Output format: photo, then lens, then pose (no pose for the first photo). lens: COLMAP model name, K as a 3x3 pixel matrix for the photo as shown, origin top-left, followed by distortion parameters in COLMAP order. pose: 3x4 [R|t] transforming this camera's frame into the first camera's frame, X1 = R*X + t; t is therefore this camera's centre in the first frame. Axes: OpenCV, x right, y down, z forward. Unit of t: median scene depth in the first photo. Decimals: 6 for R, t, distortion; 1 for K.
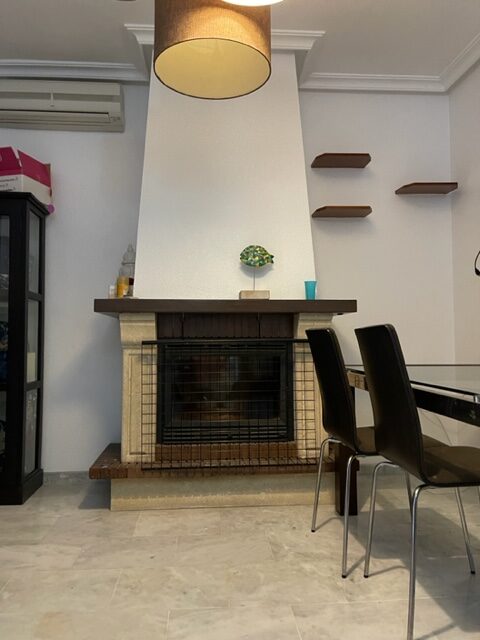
lens RADIAL K [[492.6, 0, 237.2], [0, 492.6, 317.9], [0, 0, 1]] dist [0.035399, -0.004155]
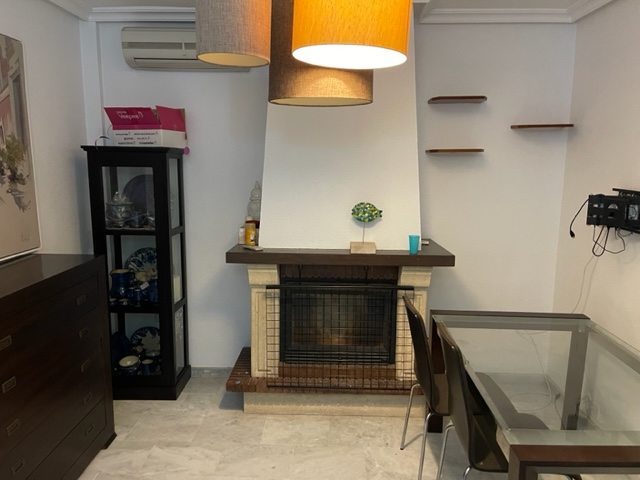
lens RADIAL K [[492.6, 0, 320.6], [0, 492.6, 241.8], [0, 0, 1]] dist [0.035399, -0.004155]
pose [[0.994179, 0.032046, -0.102861, 0.052775], [-0.010029, 0.978120, 0.207801, -0.290196], [0.107270, -0.205560, 0.972748, -0.110401]]
